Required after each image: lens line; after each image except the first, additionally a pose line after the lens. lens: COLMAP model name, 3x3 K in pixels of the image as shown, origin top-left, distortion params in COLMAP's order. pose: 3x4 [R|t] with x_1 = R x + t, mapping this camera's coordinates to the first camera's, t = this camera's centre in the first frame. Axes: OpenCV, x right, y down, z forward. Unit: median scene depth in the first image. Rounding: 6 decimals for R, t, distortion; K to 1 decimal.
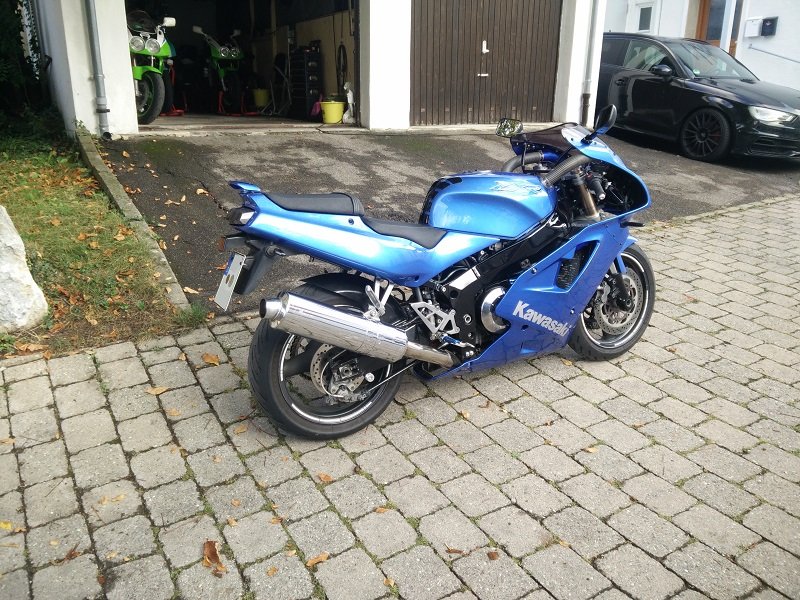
lens RADIAL K [[648.6, 0, 400.0], [0, 648.6, 300.0], [0, 0, 1]] dist [0.009805, -0.000604]
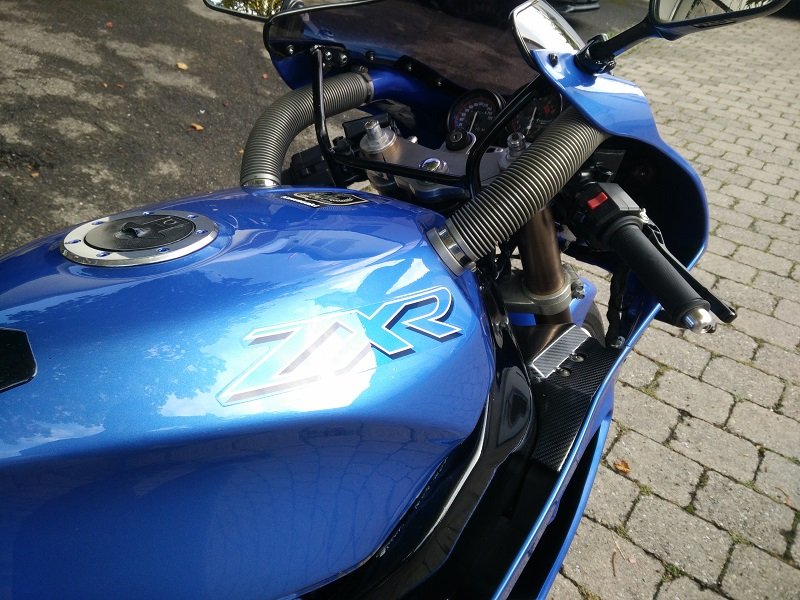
lens RADIAL K [[648.6, 0, 400.0], [0, 648.6, 300.0], [0, 0, 1]] dist [0.009805, -0.000604]
pose [[0.914599, -0.153118, 0.374250, 0.105009], [0.067864, 0.970530, 0.231227, -0.198165], [-0.398626, -0.186082, 0.898037, 0.717345]]
